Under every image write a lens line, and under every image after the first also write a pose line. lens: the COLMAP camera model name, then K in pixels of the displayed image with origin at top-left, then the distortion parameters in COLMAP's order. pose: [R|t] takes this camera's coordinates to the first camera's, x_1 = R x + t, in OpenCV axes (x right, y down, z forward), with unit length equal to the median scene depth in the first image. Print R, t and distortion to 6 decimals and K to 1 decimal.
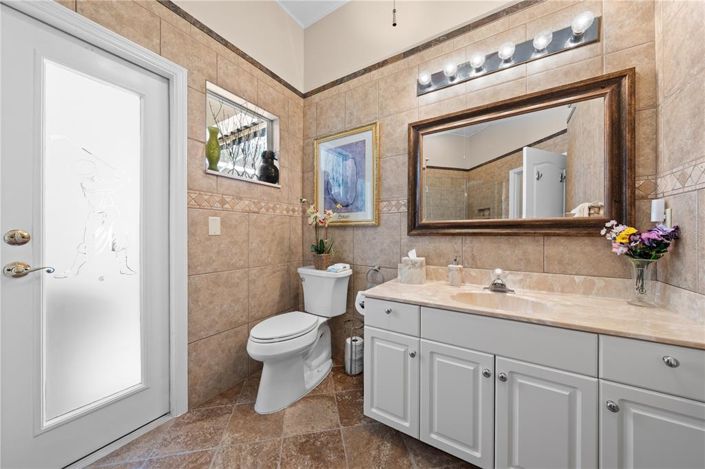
lens RADIAL K [[242.5, 0, 353.5], [0, 242.5, 234.0], [0, 0, 1]] dist [-0.001079, 0.000638]
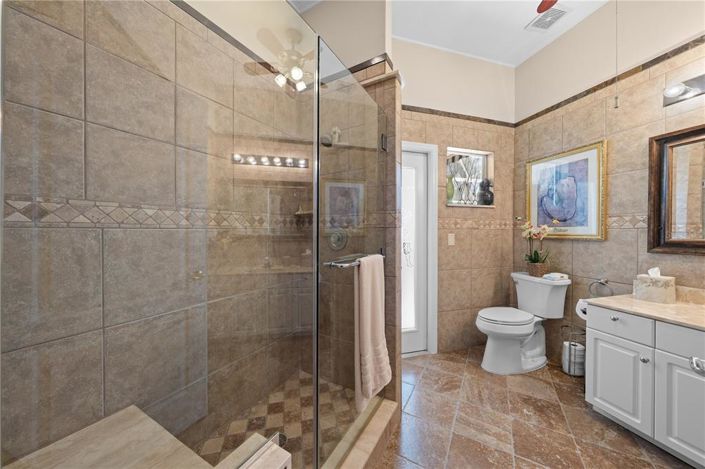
lens RADIAL K [[242.5, 0, 354.5], [0, 242.5, 232.4], [0, 0, 1]] dist [-0.001079, 0.000638]
pose [[0.752178, 0.001885, -0.658958, -0.021900], [-0.002164, 0.999998, 0.000391, -0.071039], [0.658957, 0.001132, 0.752180, -0.509287]]
